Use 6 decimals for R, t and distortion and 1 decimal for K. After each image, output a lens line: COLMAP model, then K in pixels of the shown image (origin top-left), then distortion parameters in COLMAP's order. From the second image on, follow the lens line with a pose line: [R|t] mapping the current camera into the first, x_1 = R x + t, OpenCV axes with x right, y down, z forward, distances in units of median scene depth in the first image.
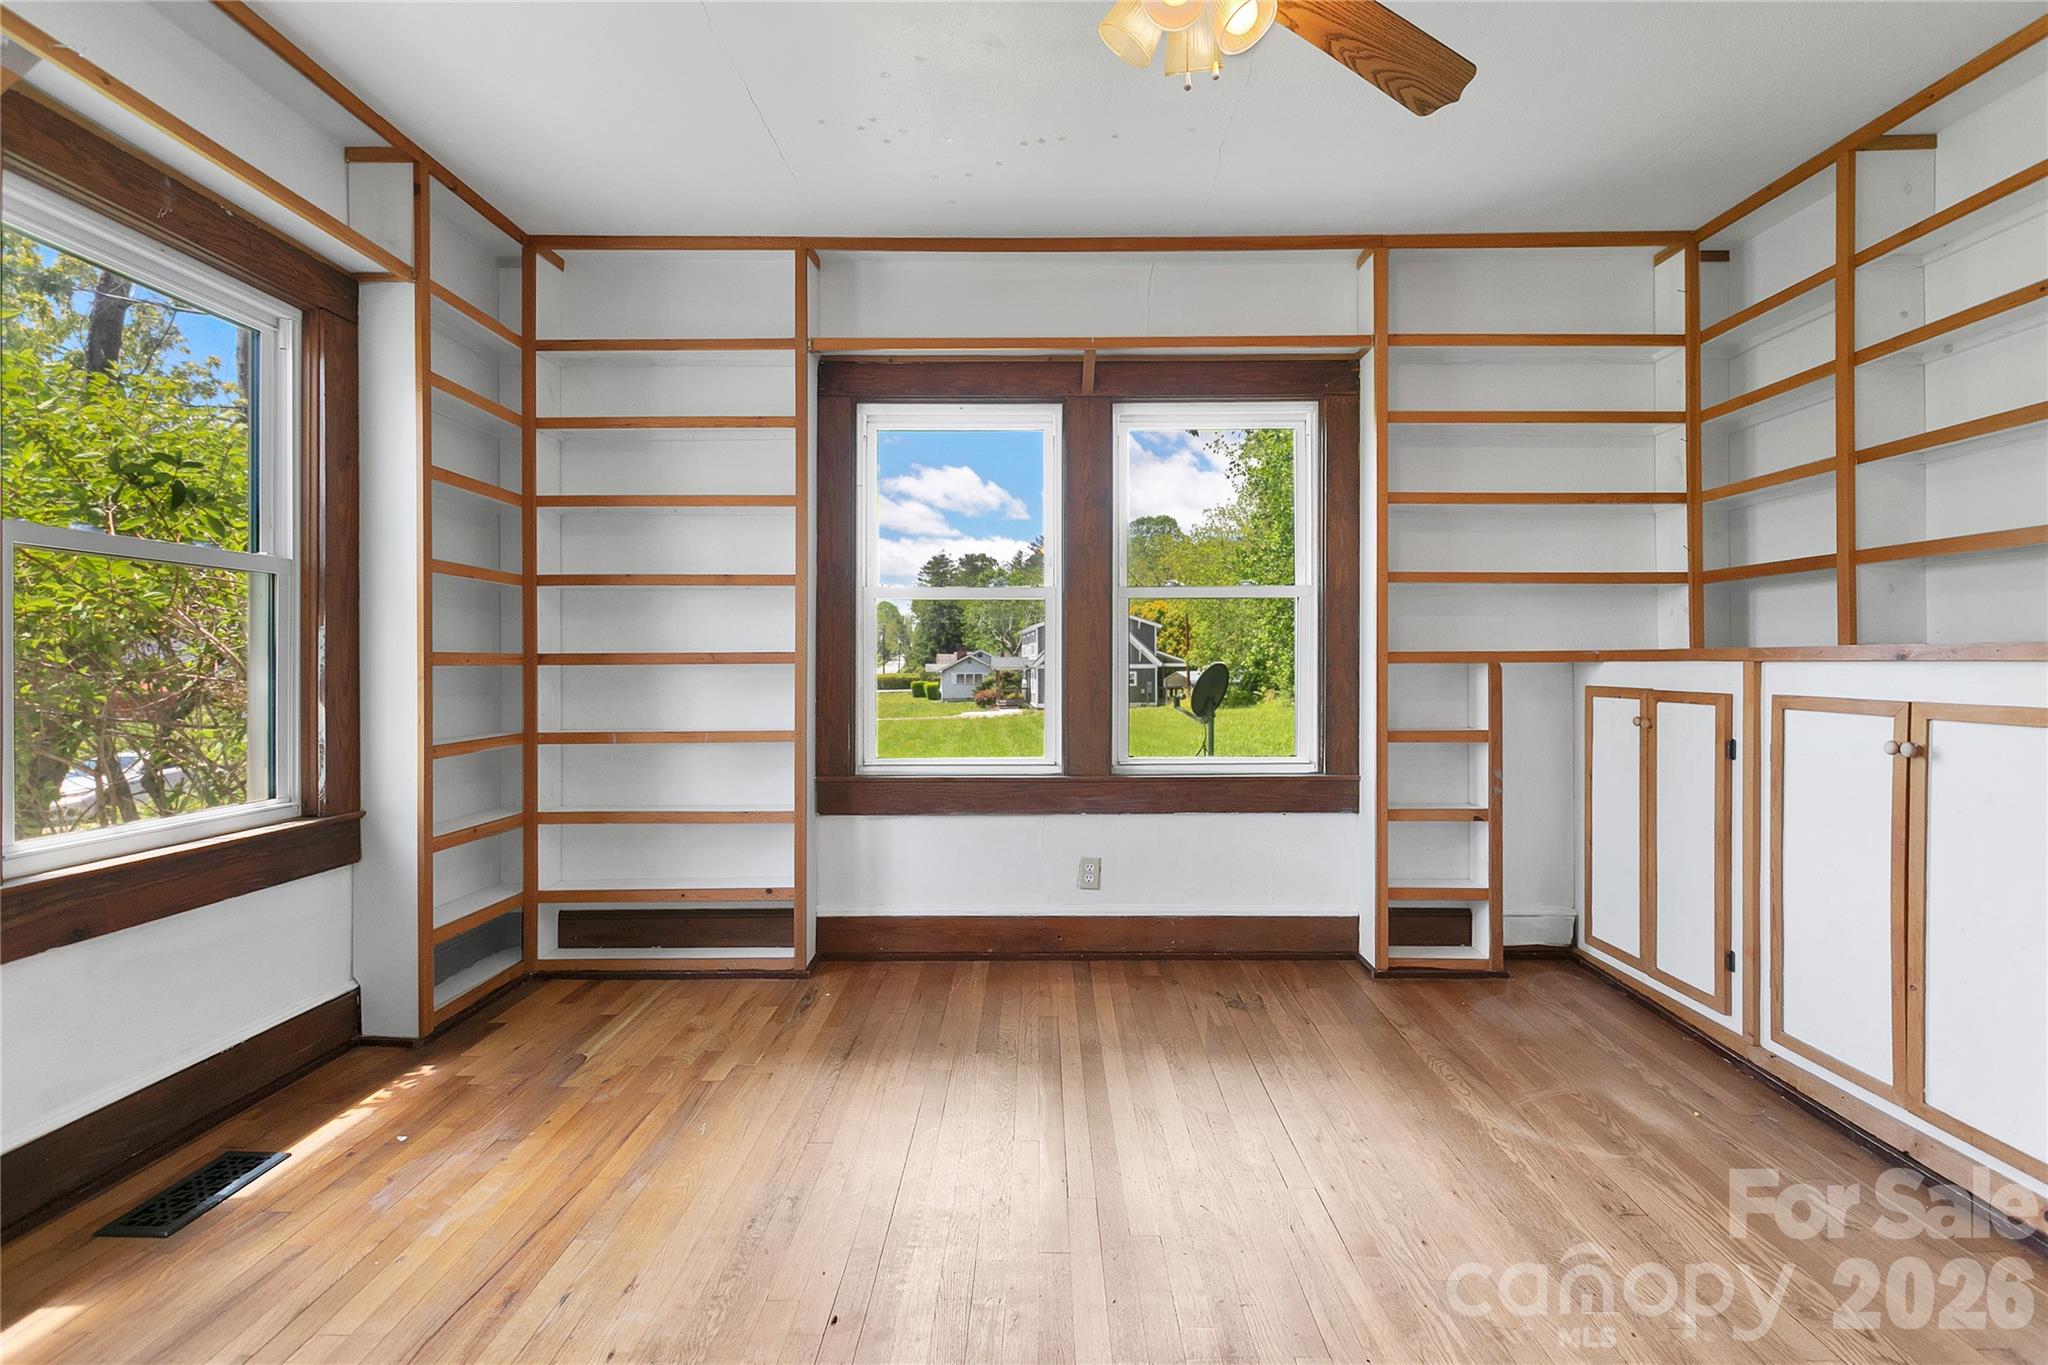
lens RADIAL K [[953.5, 0, 1026.0], [0, 953.5, 651.2], [0, 0, 1]] dist [0.004365, 0.000316]
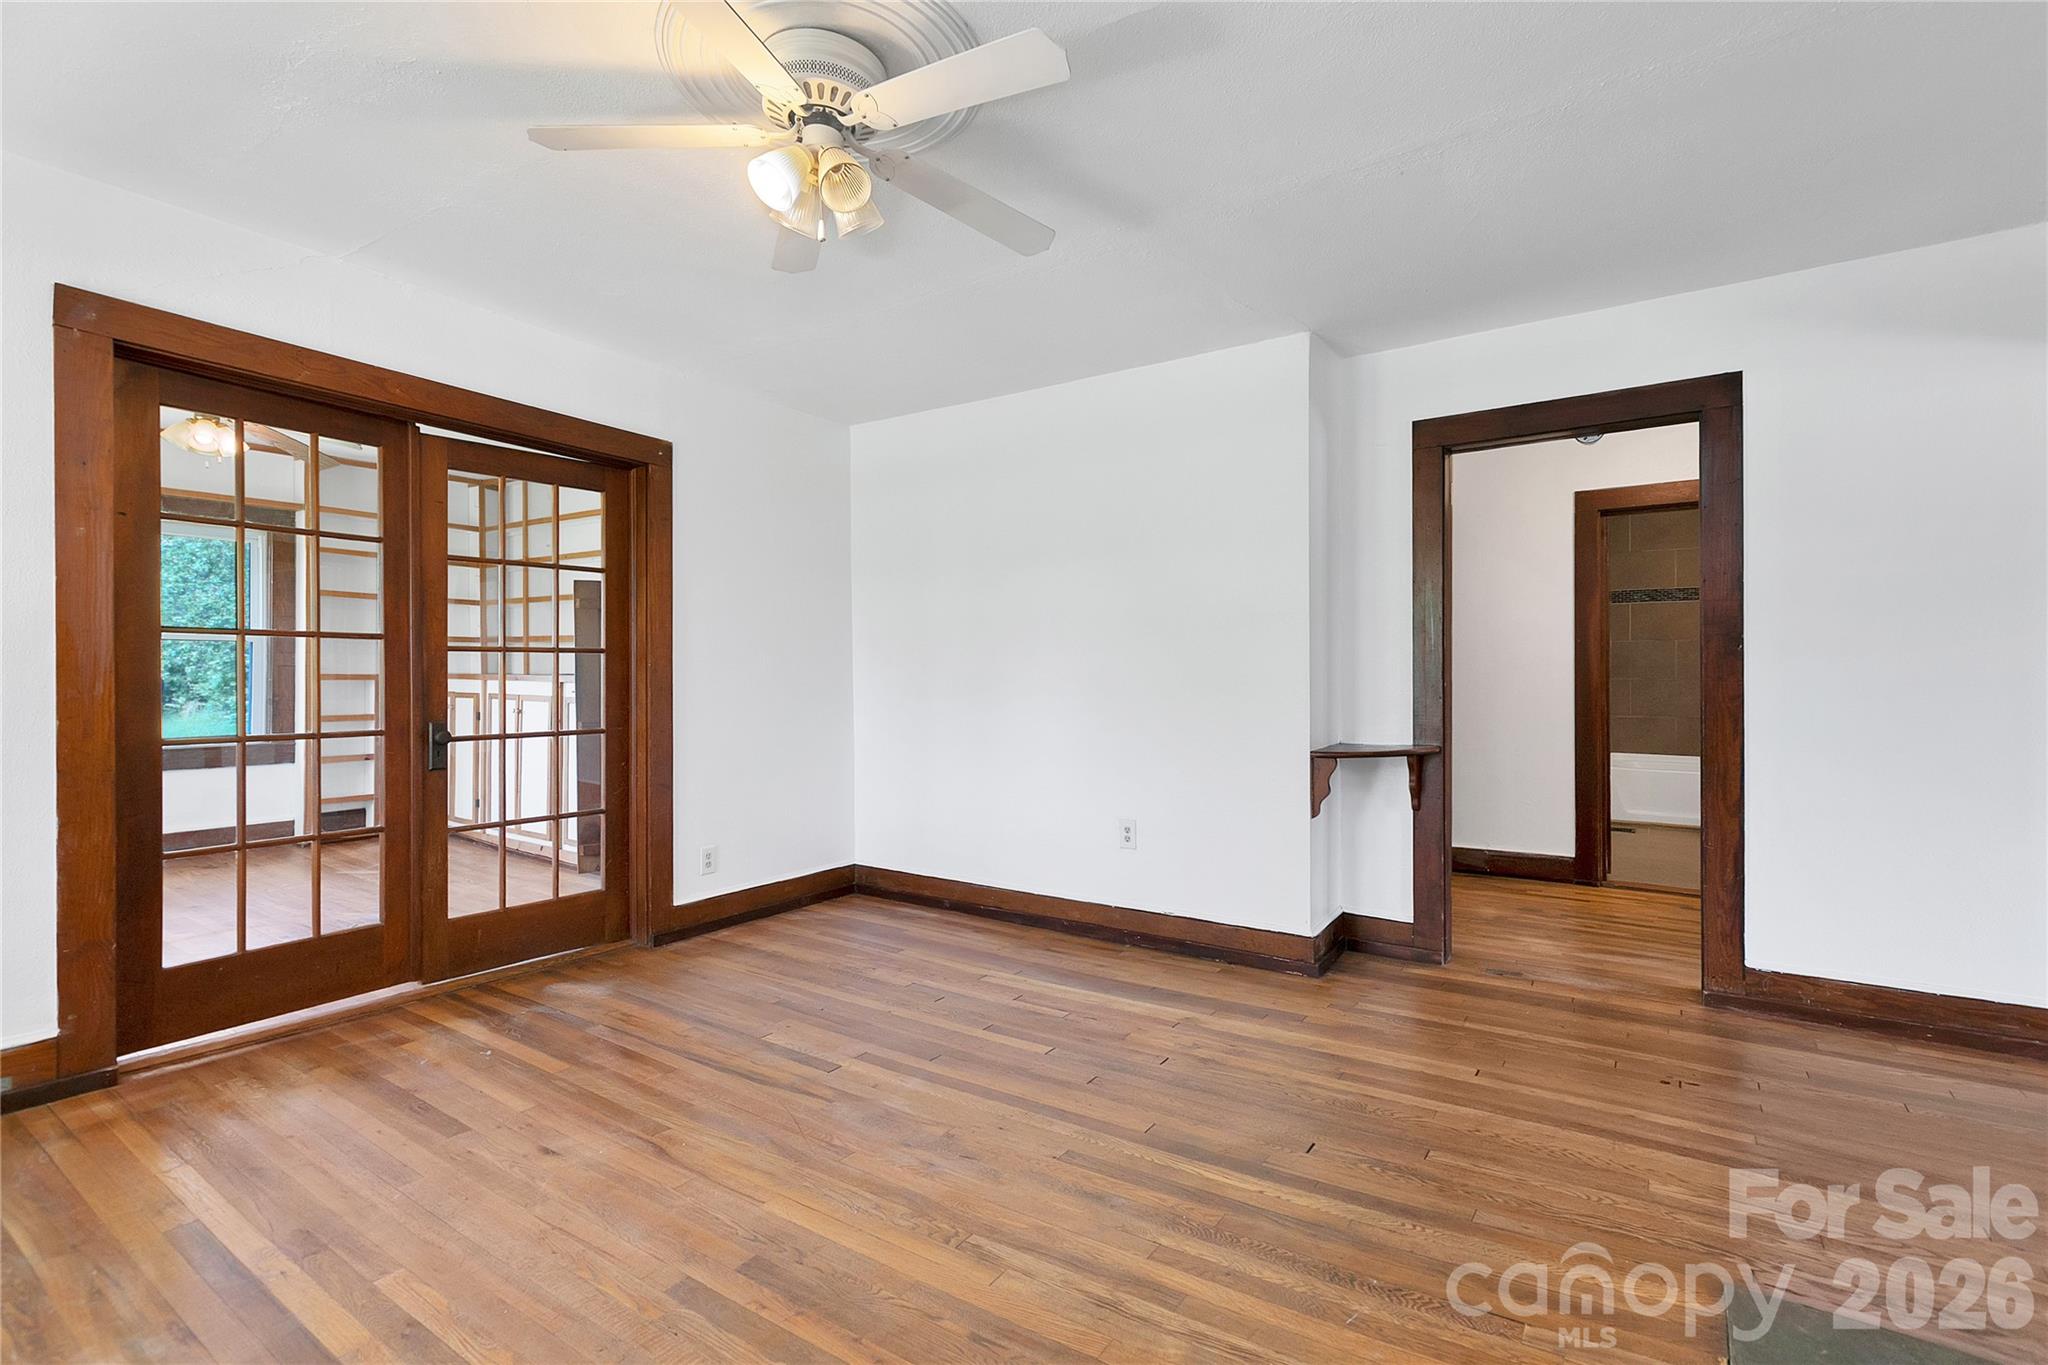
lens RADIAL K [[933.5, 0, 1037.6], [0, 933.5, 677.2], [0, 0, 1]] dist [0.009791, -0.000072]
pose [[0.549372, -0.001730, 0.835576, -0.408579], [-0.014896, 0.999819, 0.011864, -0.039602], [-0.835445, -0.018964, 0.549246, -1.301551]]
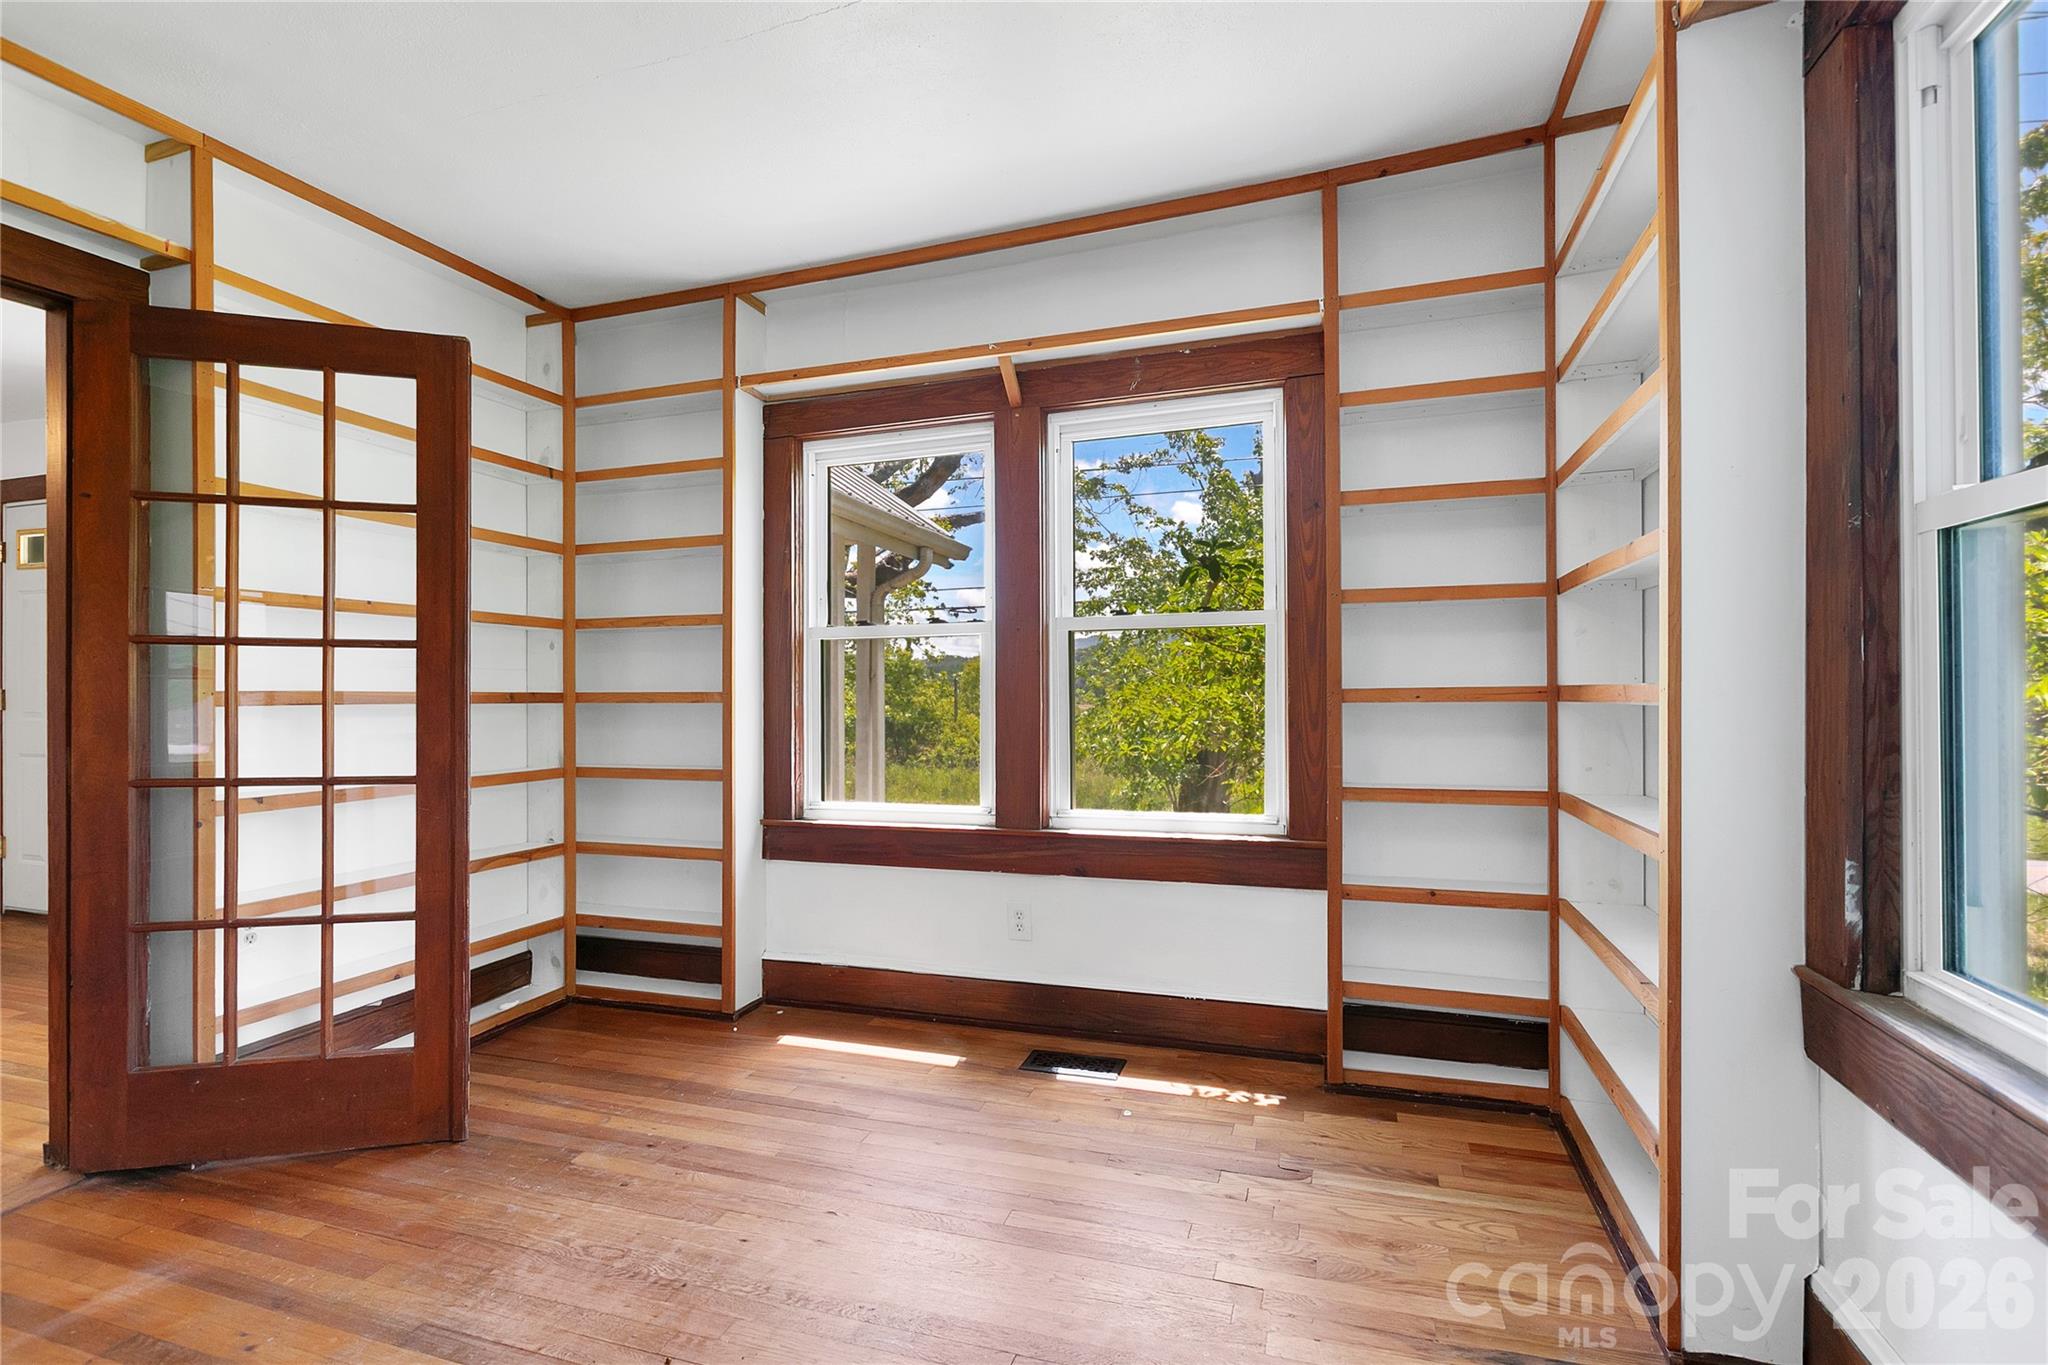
lens RADIAL K [[917.4, 0, 1017.5], [0, 917.4, 688.9], [0, 0, 1]] dist [-0.025851, -0.000308]
pose [[-0.315781, -0.000751, -0.948832, 0.327662], [0.021560, 0.999736, -0.007967, -0.003113], [0.948587, -0.022972, -0.315681, 0.896830]]
